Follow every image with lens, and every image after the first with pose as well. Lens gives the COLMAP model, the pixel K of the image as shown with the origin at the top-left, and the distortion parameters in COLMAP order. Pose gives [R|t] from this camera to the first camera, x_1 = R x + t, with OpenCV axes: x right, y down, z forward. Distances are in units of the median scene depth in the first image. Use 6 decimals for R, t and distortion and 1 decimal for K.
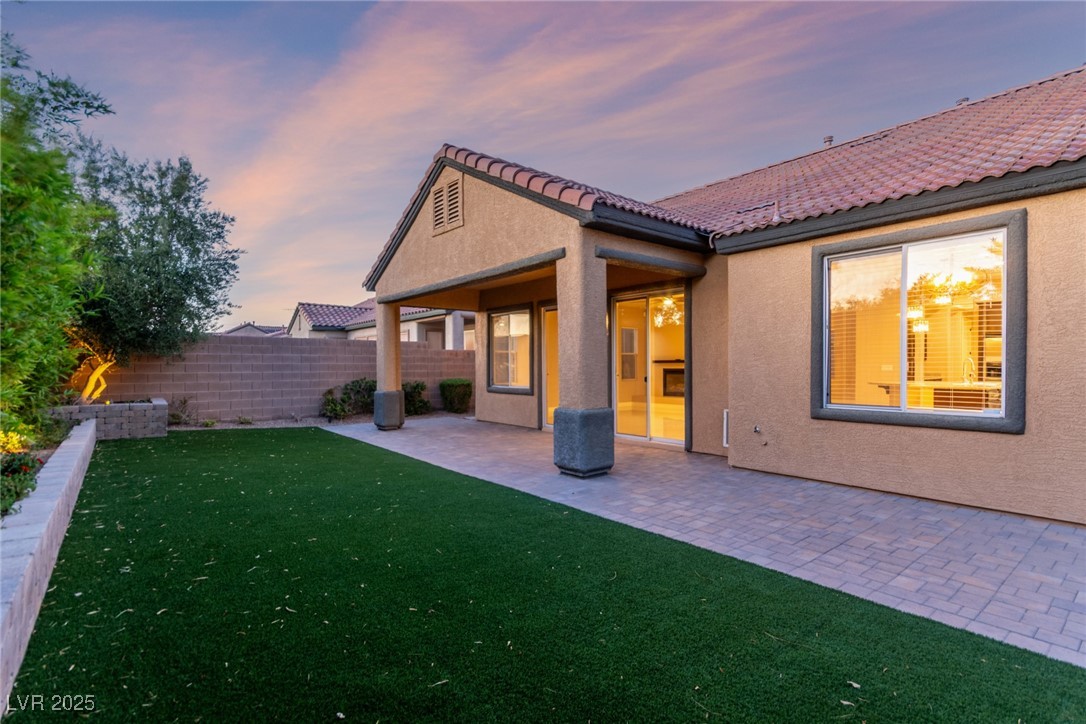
lens RADIAL K [[506.4, 0, 546.0], [0, 506.4, 367.0], [0, 0, 1]] dist [0.002045, 0.002447]
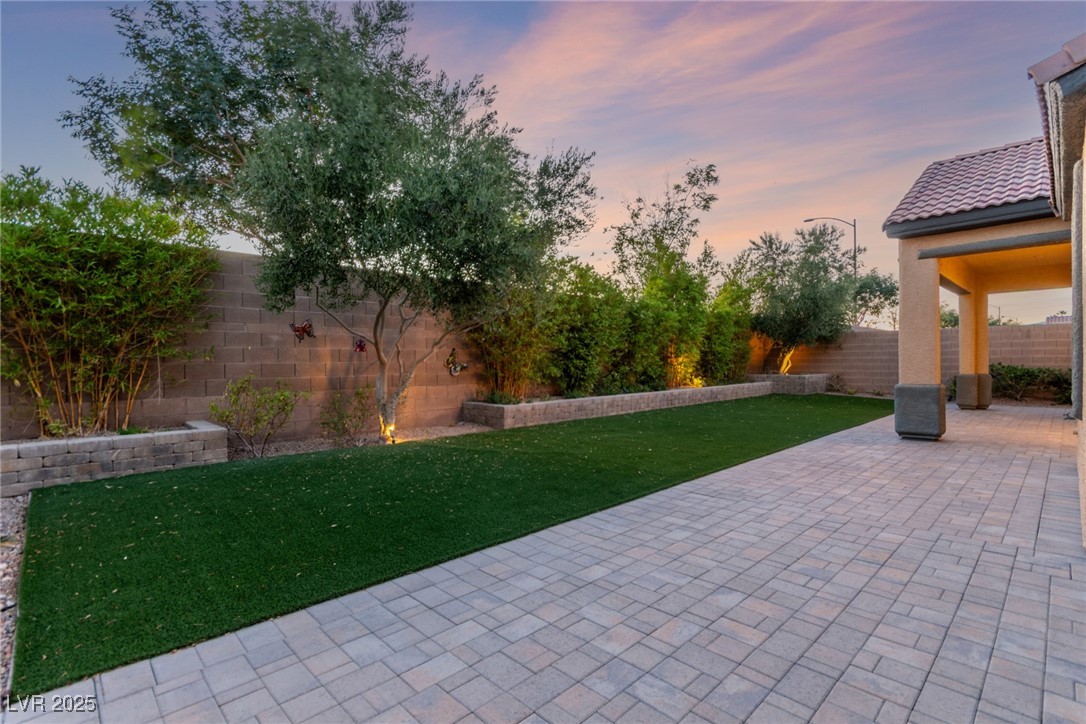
lens RADIAL K [[506.4, 0, 543.7], [0, 506.4, 363.0], [0, 0, 1]] dist [0.002045, 0.002447]
pose [[0.060907, 0.007025, -0.998119, 0.771269], [0.008318, 0.999937, 0.007545, 0.007649], [0.998109, -0.008762, 0.060845, 0.019543]]
